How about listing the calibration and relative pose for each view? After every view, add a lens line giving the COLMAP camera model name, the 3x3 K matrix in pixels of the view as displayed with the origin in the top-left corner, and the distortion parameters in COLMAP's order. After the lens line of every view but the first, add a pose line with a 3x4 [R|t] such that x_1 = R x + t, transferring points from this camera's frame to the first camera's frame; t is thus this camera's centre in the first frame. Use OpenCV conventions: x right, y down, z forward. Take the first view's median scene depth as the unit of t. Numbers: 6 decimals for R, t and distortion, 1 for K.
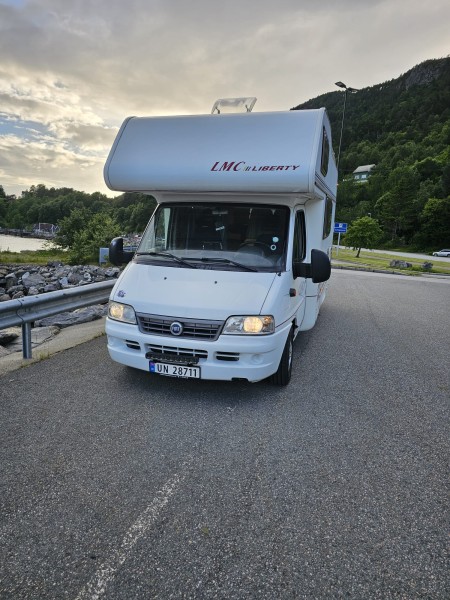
lens RADIAL K [[397.2, 0, 219.6], [0, 397.2, 300.8], [0, 0, 1]] dist [0.067442, -0.060081]
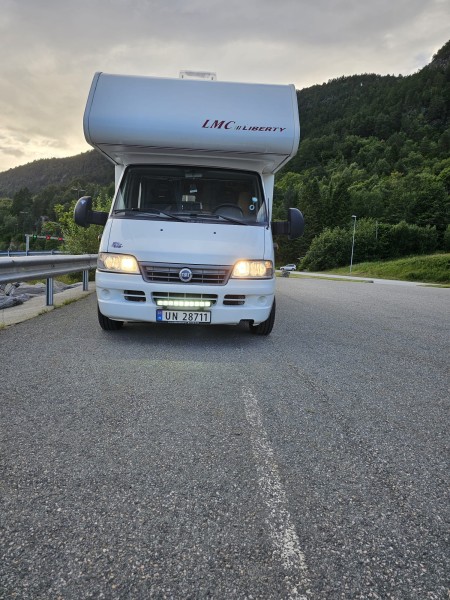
lens RADIAL K [[397.2, 0, 219.6], [0, 397.2, 300.8], [0, 0, 1]] dist [0.067442, -0.060081]
pose [[0.947420, -0.032583, 0.318329, -0.343057], [0.042223, 0.998834, -0.023427, 0.159596], [-0.317195, 0.035636, 0.947691, 0.014255]]
